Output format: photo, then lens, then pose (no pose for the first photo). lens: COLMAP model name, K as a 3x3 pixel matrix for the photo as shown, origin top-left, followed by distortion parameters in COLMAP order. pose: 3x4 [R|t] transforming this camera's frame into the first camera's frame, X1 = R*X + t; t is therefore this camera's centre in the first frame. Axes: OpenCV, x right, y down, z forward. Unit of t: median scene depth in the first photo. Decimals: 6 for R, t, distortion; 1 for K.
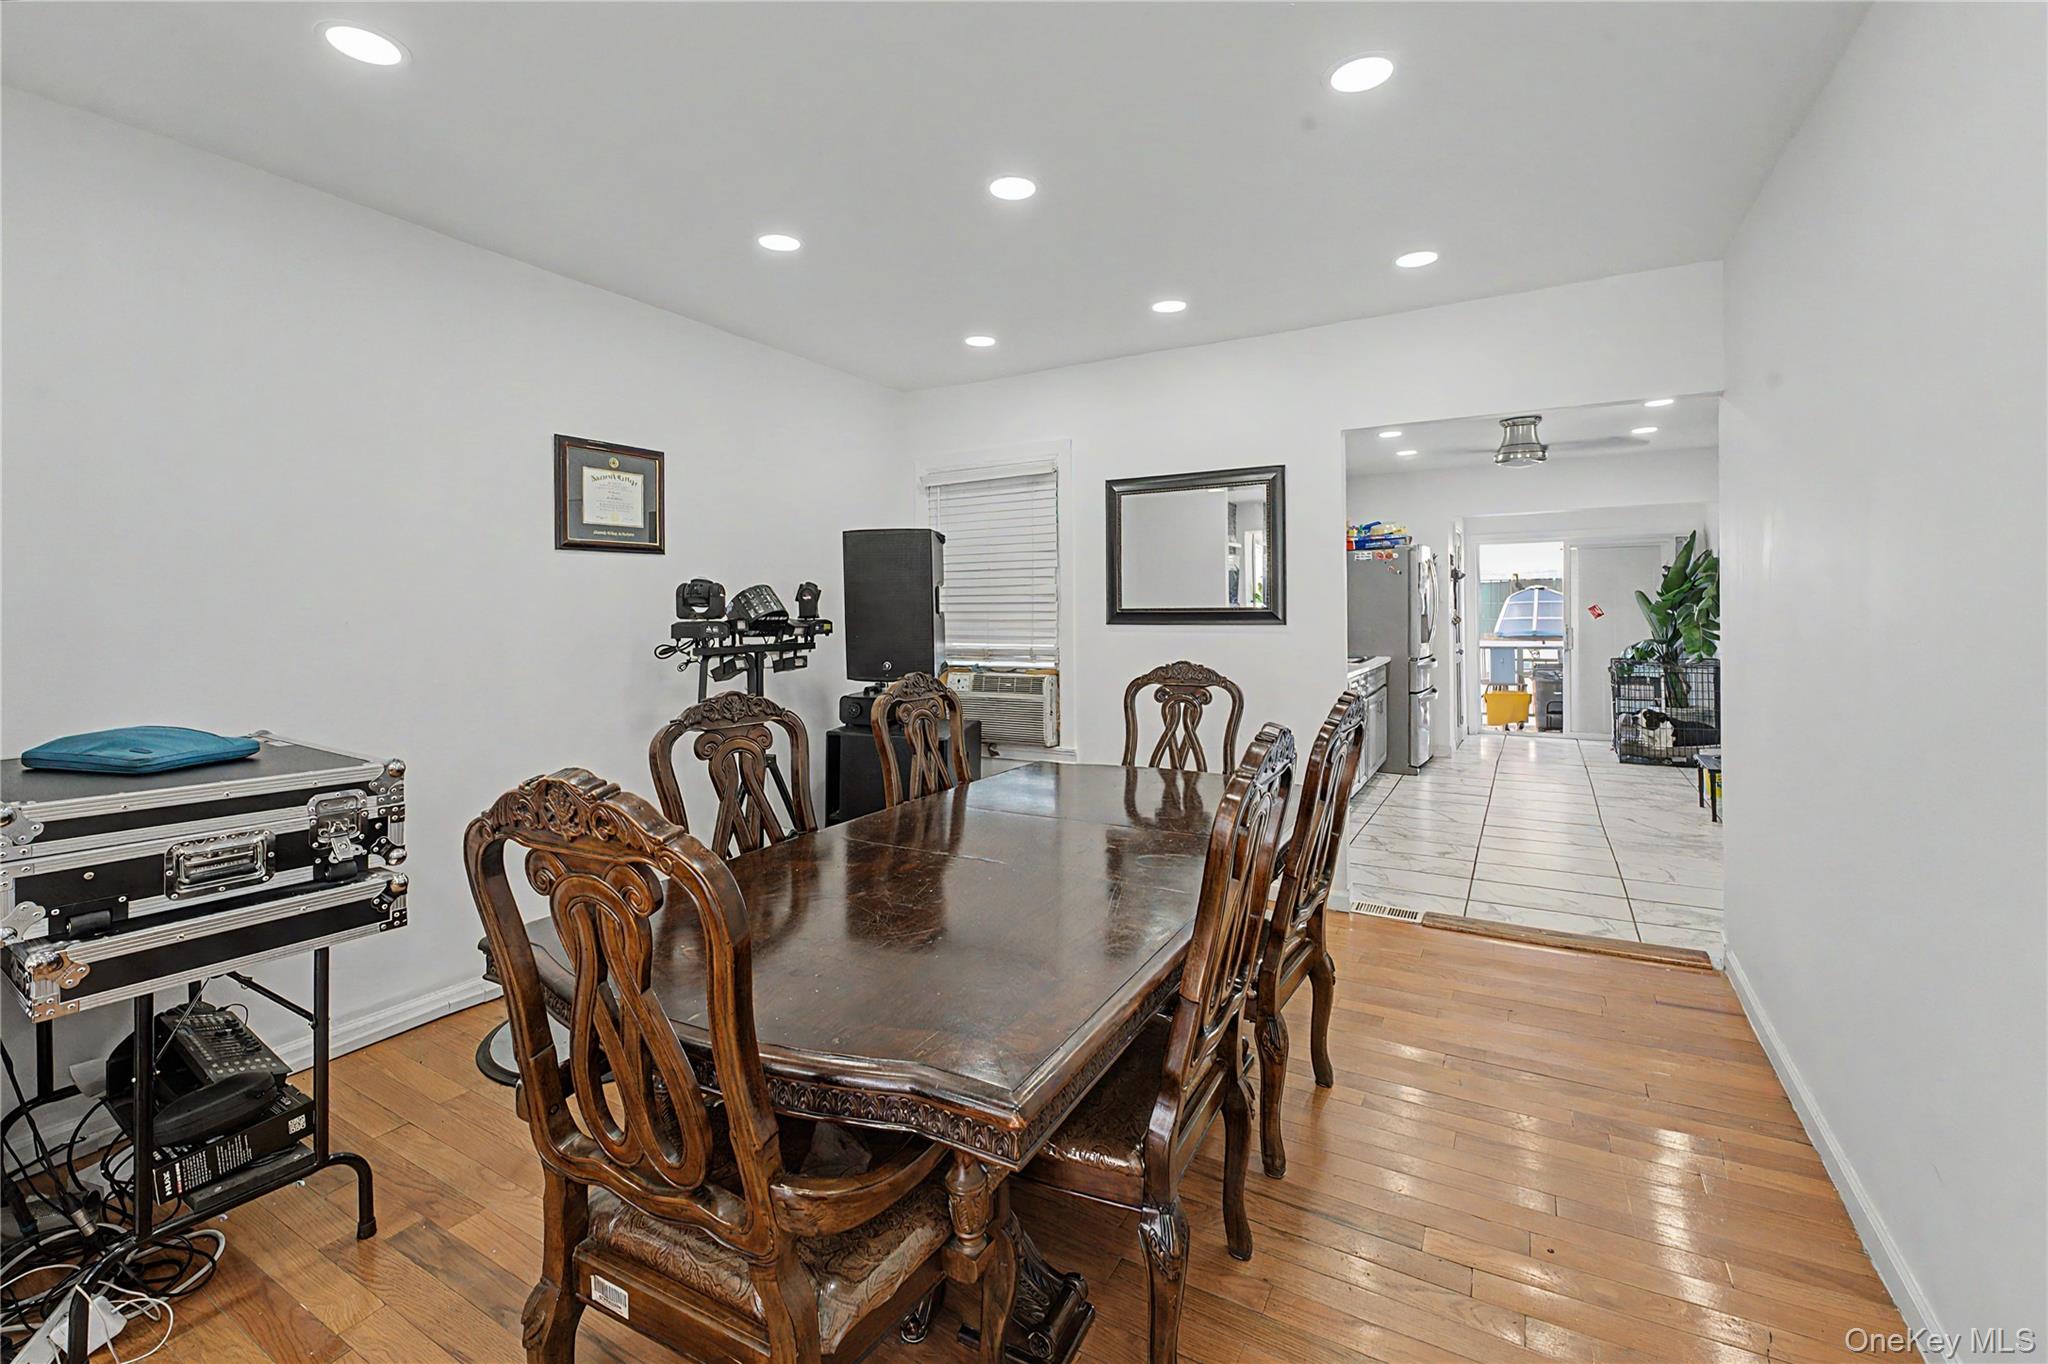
lens RADIAL K [[890.3, 0, 1012.2], [0, 890.3, 620.4], [0, 0, 1]] dist [-0.001431, -0.000108]
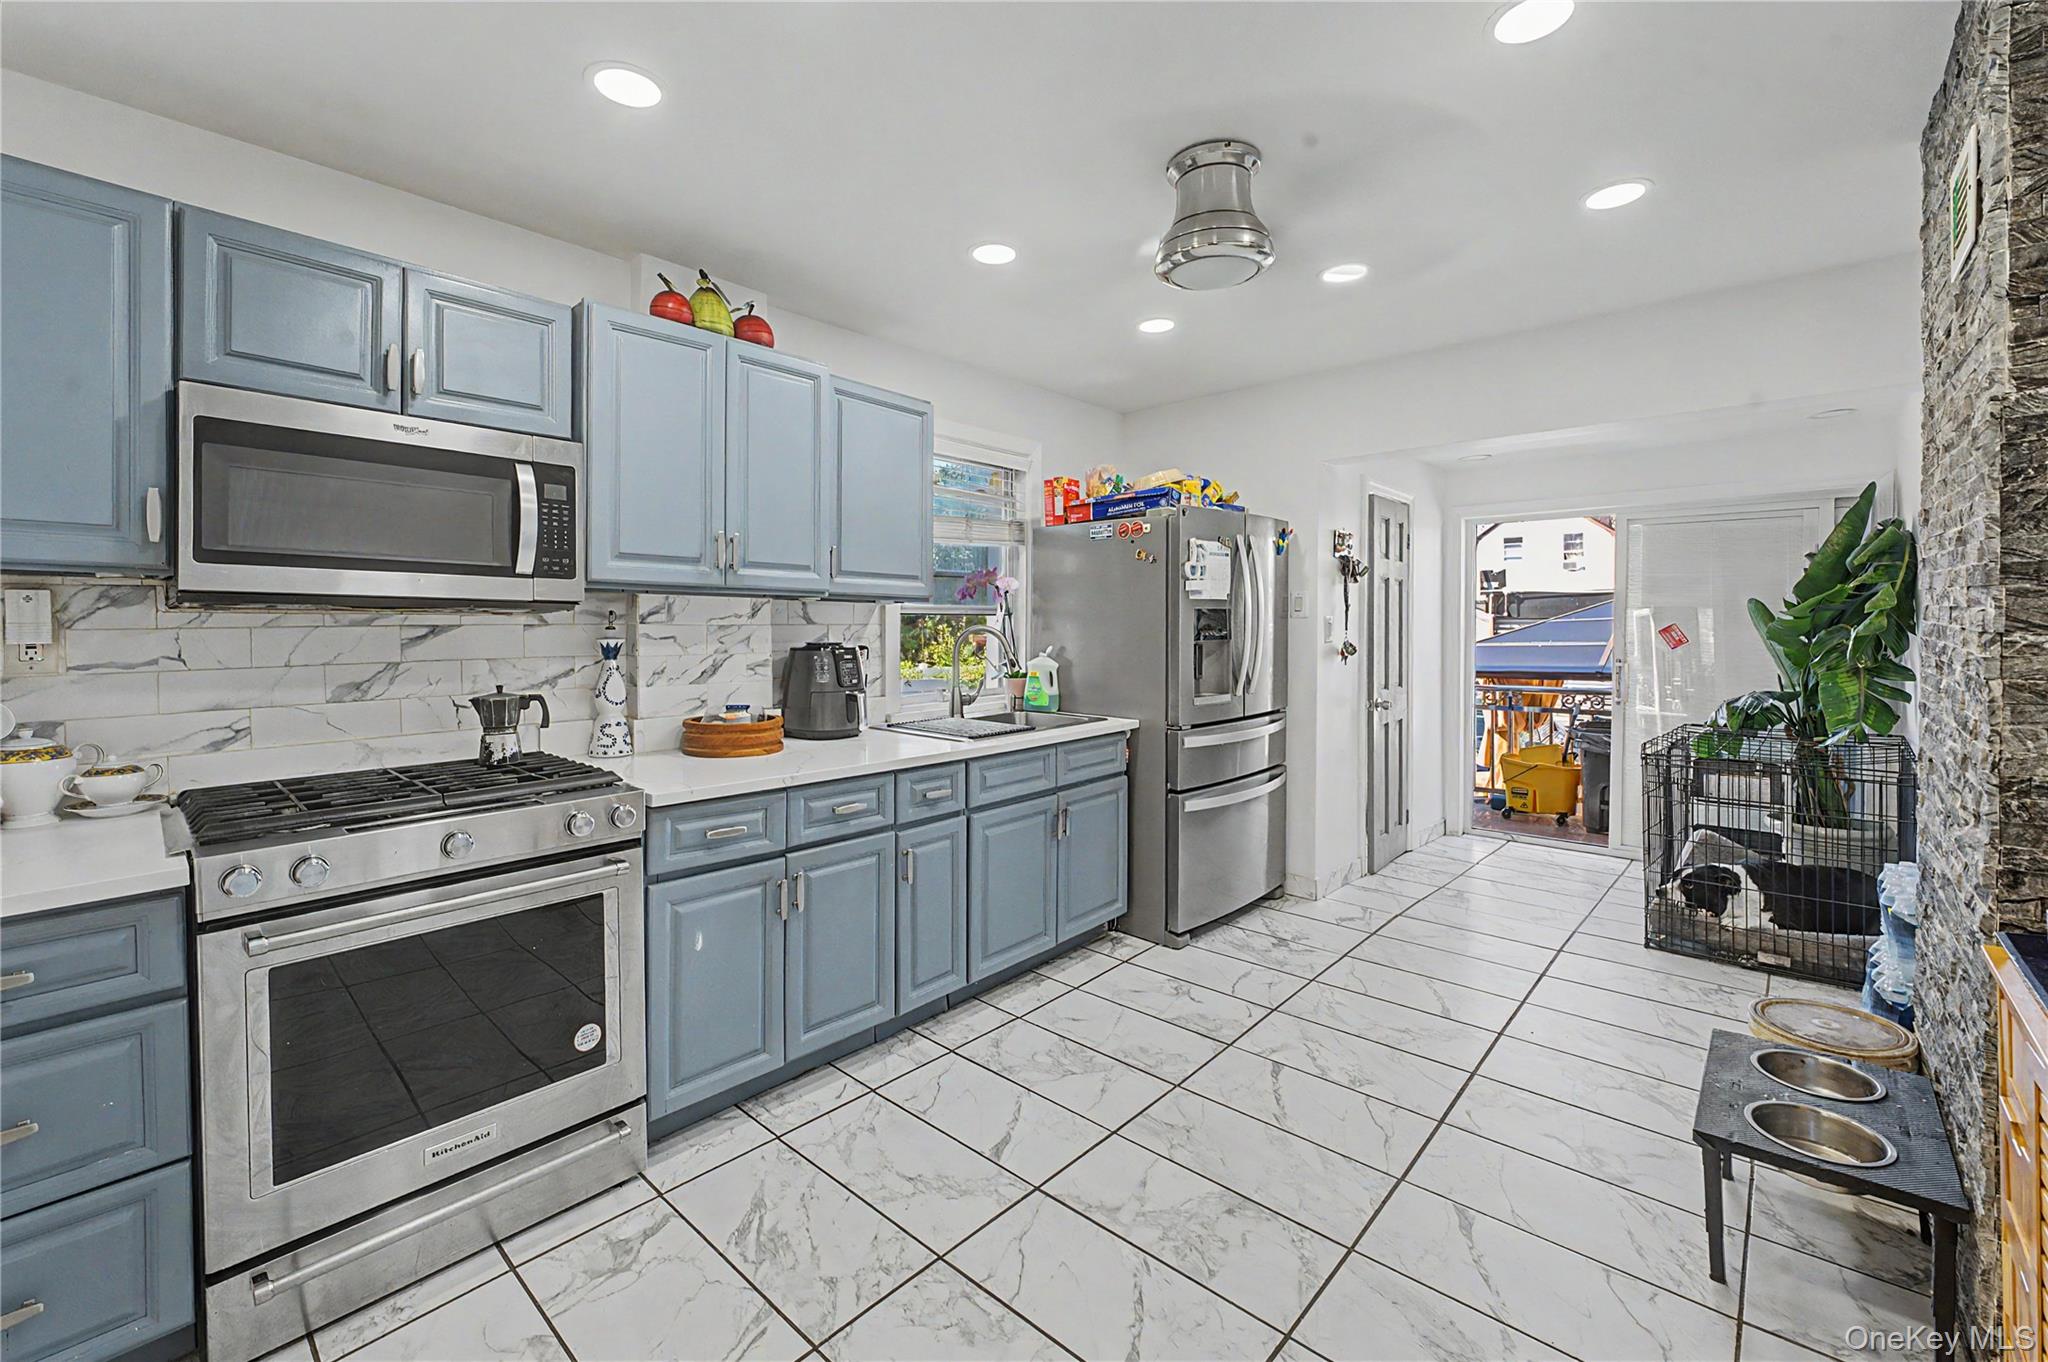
lens RADIAL K [[851.3, 0, 1004.5], [0, 851.3, 648.3], [0, 0, 1]] dist [0.000984, 0.000151]
pose [[0.977405, 0.015140, -0.210831, 0.437744], [-0.011099, 0.999732, 0.020334, -0.010375], [0.211083, -0.017534, 0.977311, 0.471265]]
